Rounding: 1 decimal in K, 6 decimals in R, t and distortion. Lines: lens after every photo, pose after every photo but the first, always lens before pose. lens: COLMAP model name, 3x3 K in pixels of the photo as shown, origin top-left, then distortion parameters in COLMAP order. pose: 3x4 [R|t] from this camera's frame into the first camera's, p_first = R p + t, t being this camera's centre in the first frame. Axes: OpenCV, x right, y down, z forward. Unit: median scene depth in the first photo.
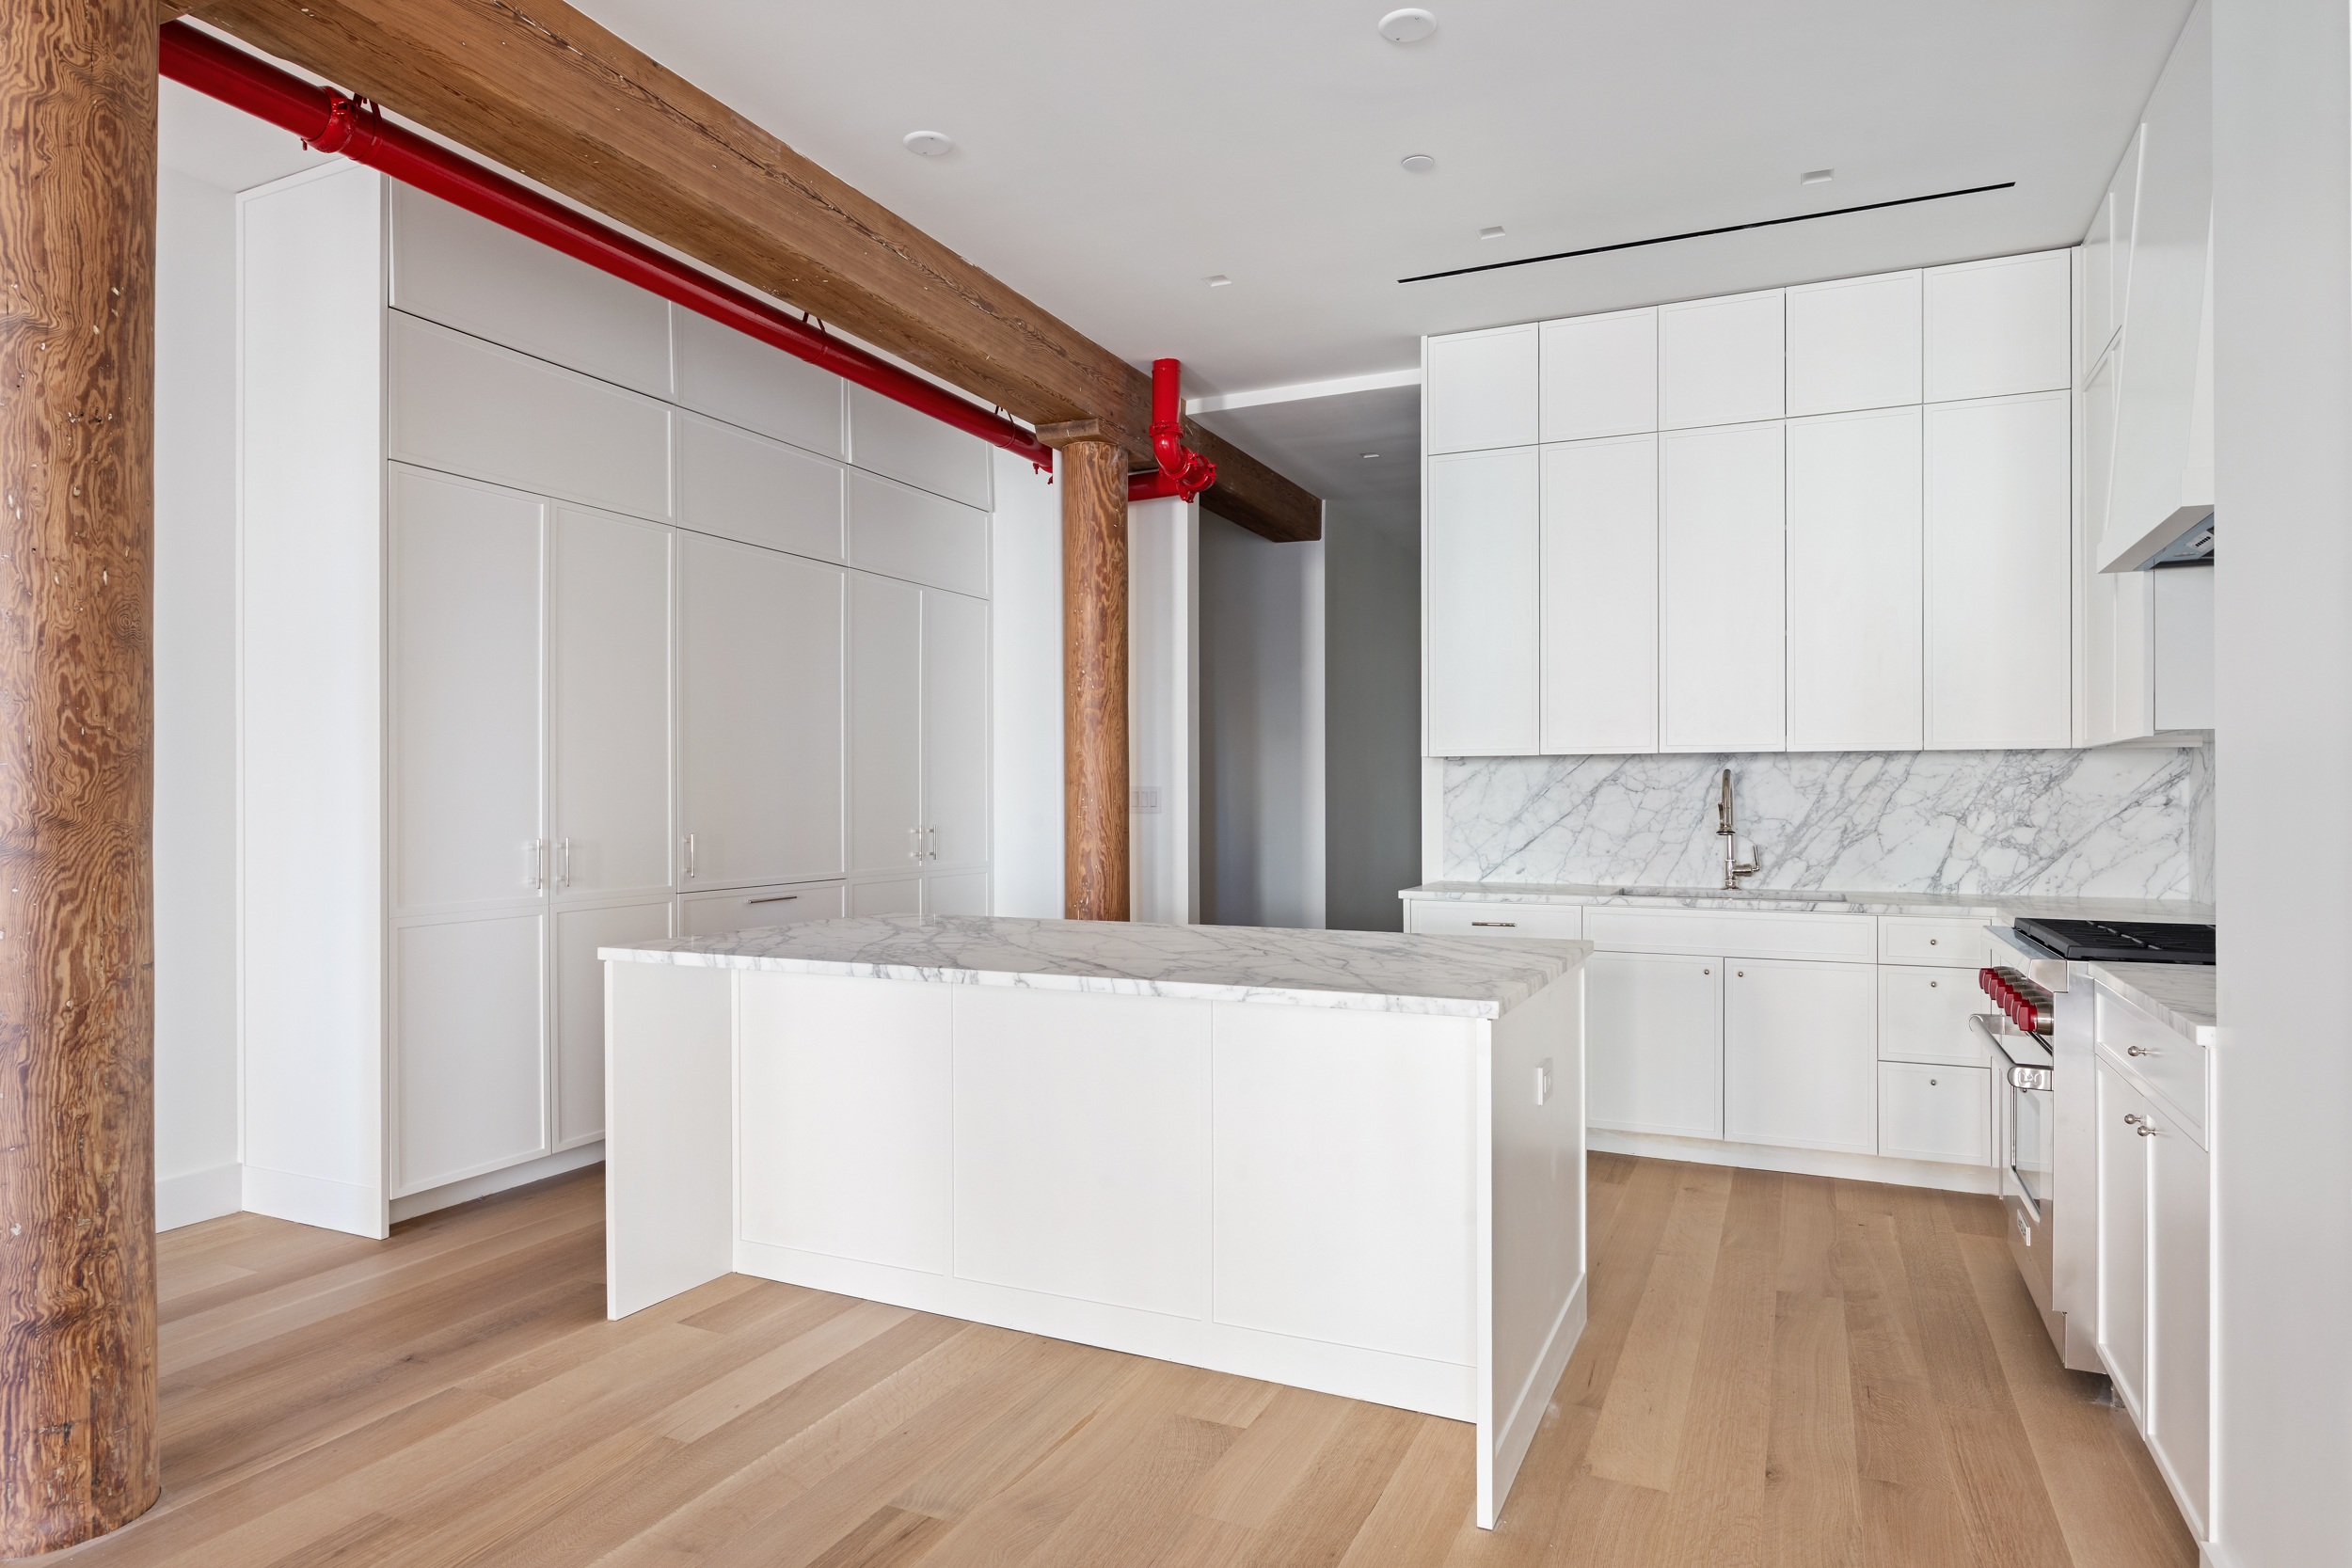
lens RADIAL K [[1373.5, 0, 1175.0], [0, 1373.5, 796.8], [0, 0, 1]] dist [-0.003388, 0.000122]
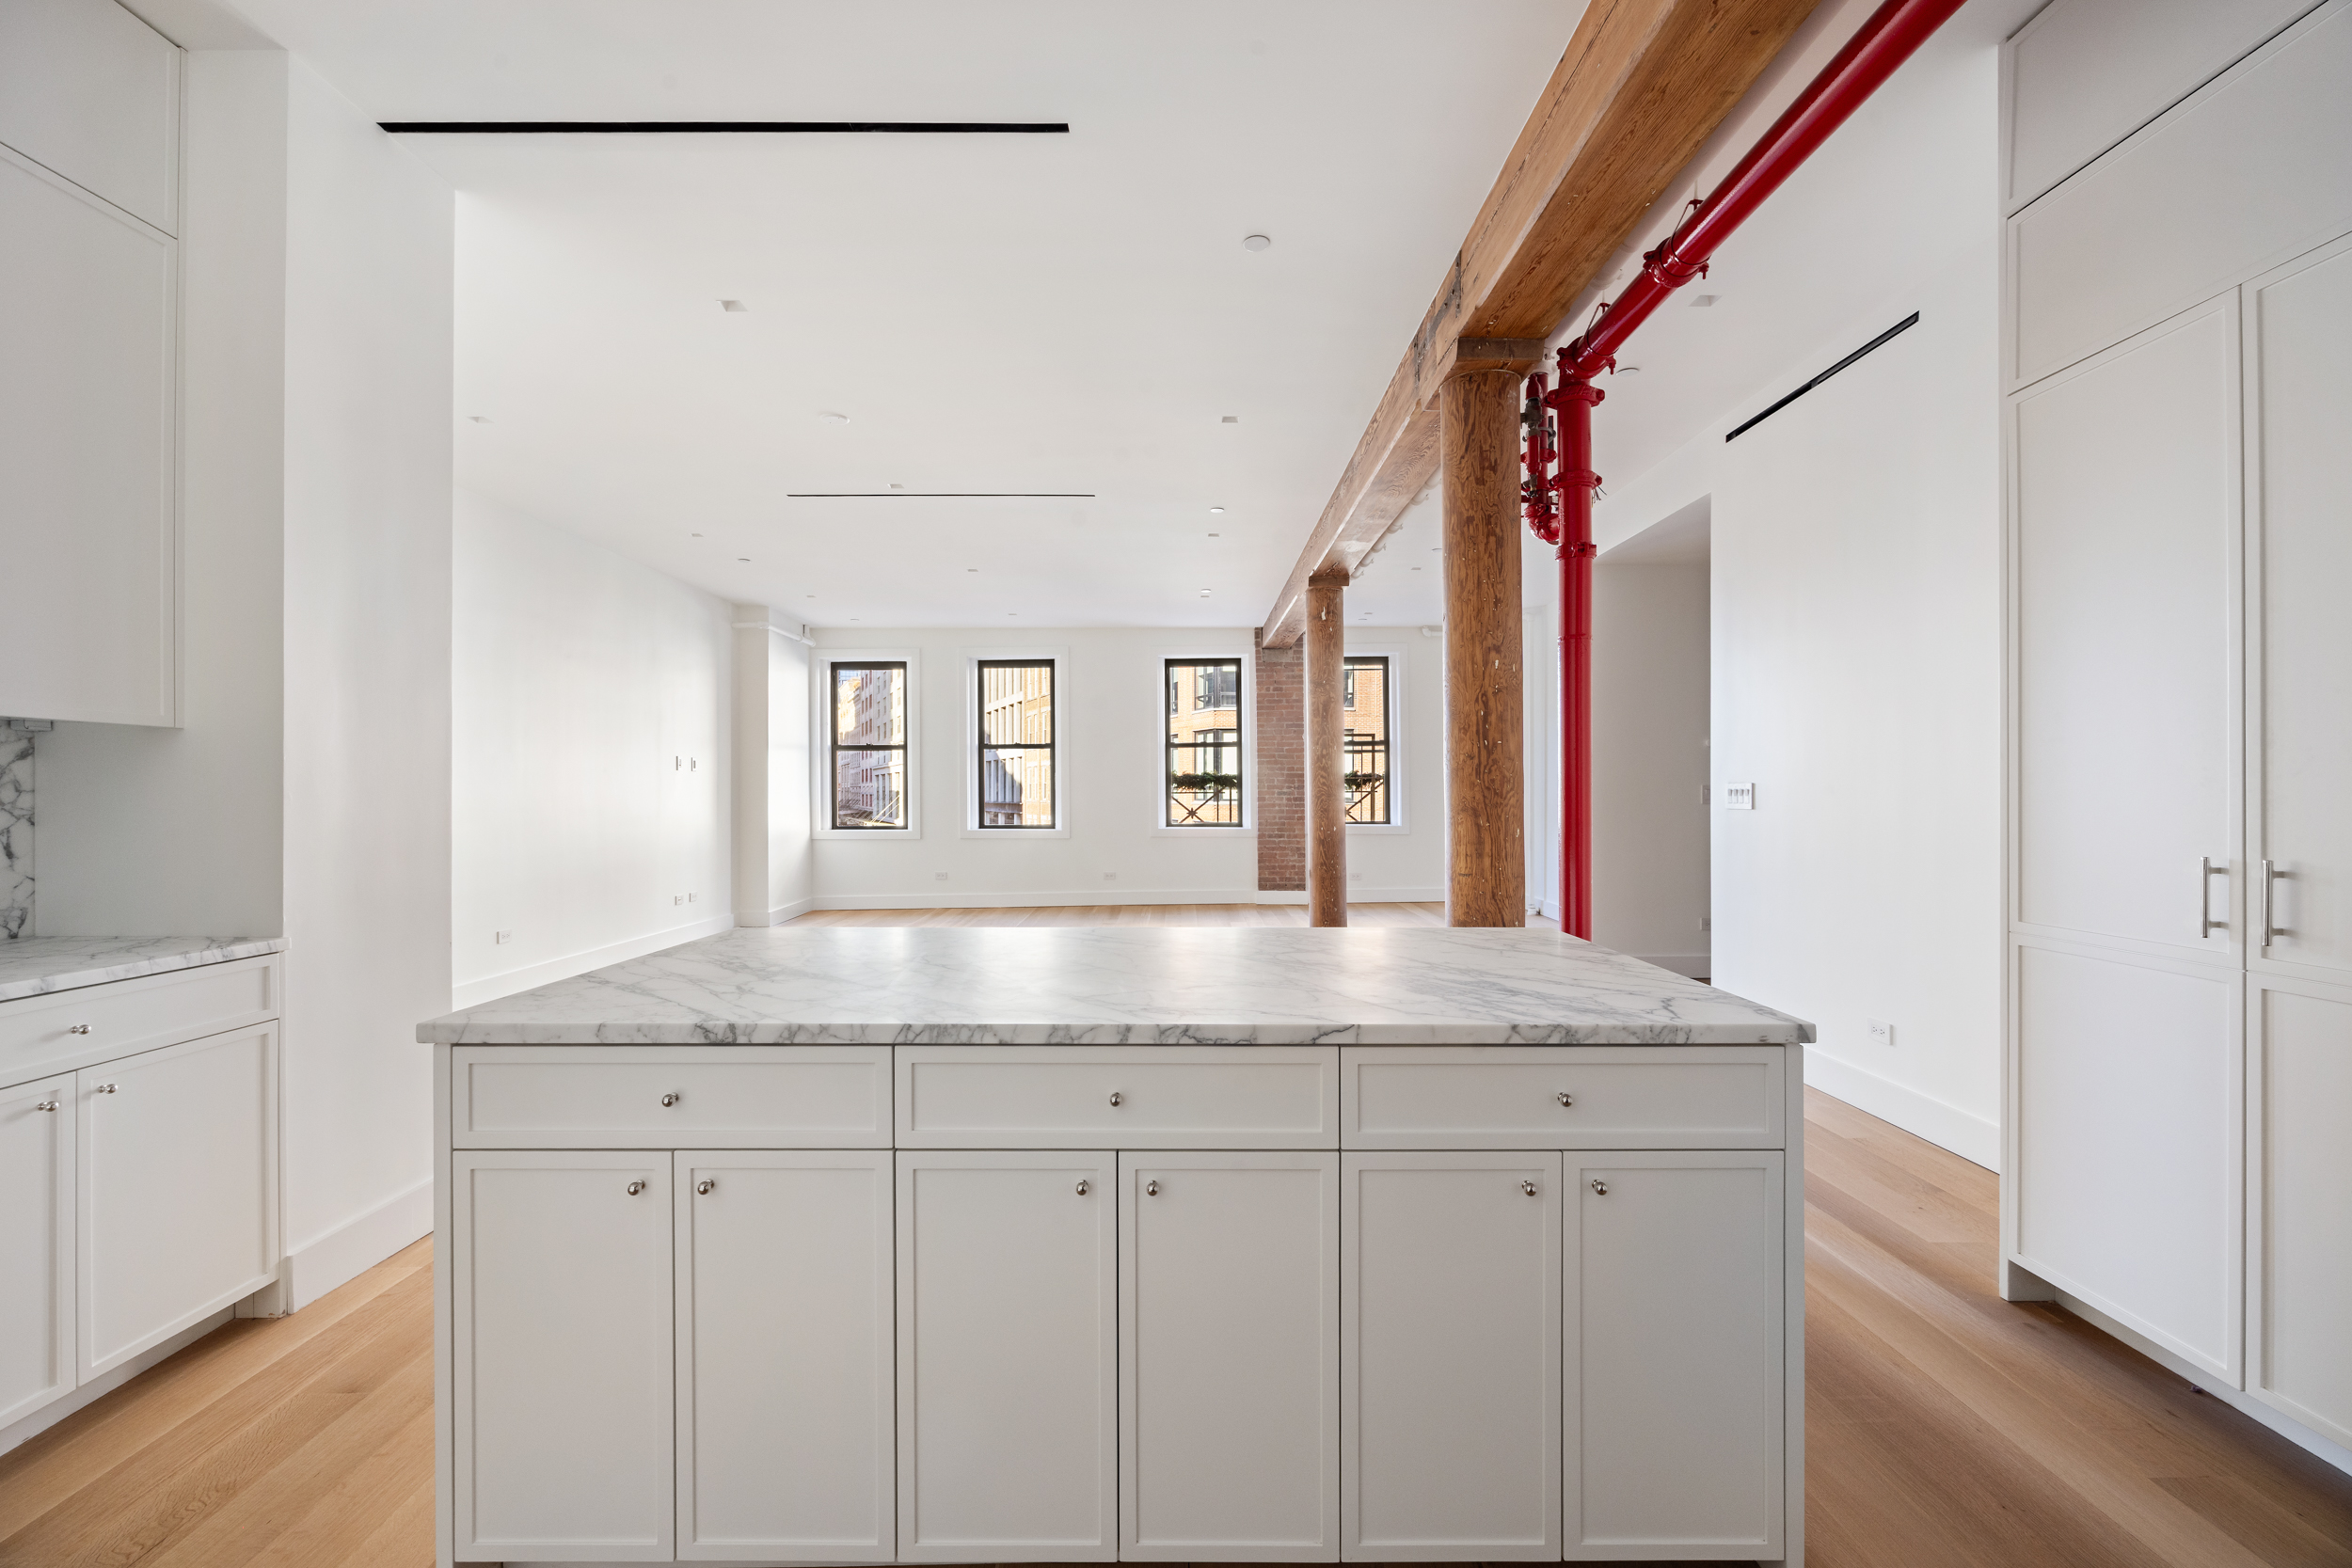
lens RADIAL K [[1040.6, 0, 1172.5], [0, 1040.6, 787.4], [0, 0, 1]] dist [-0.001425, -0.000126]
pose [[-0.910033, 0.002558, -0.414528, 0.135972], [0.003986, 0.999989, -0.002581, -0.001052], [0.414517, -0.004001, -0.910033, 1.130265]]
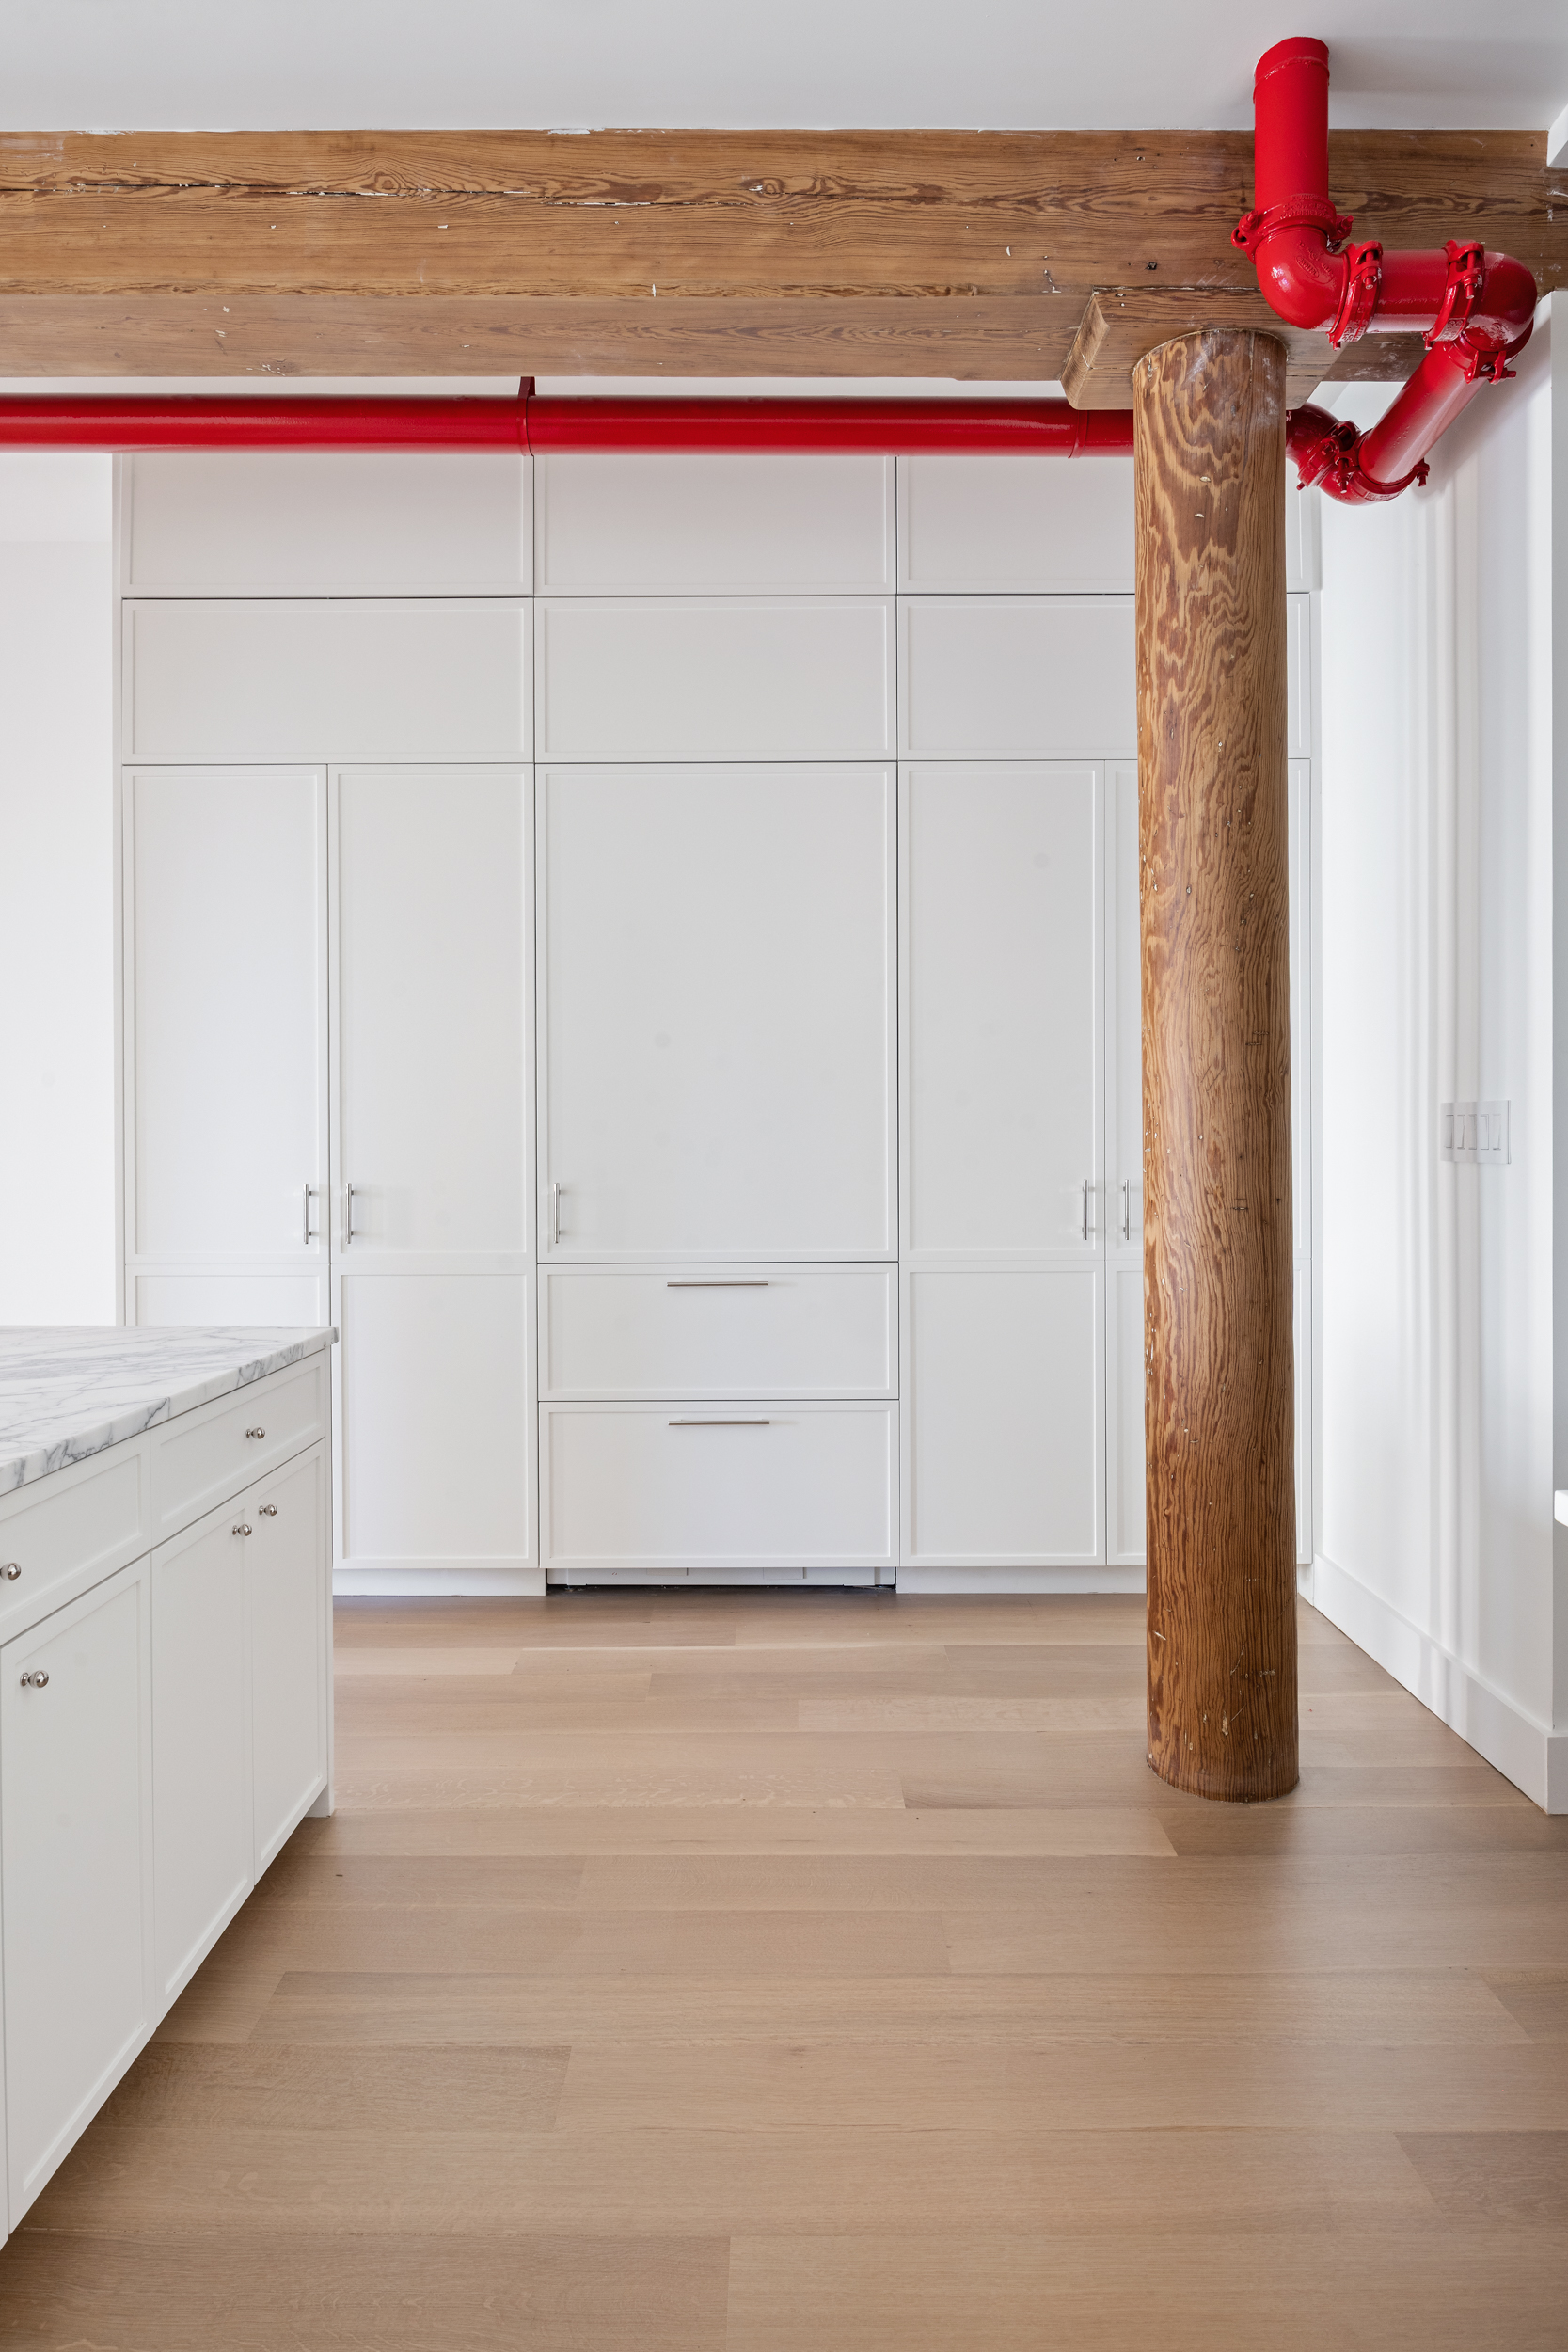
lens RADIAL K [[1373.5, 0, 782.4], [0, 1373.5, 1150.8], [0, 0, 1]] dist [-0.003388, 0.000122]
pose [[0.417032, 0.008601, -0.908851, 0.368718], [0.002169, 0.999943, 0.010459, 0.002859], [0.908889, -0.006333, 0.416990, 0.838167]]
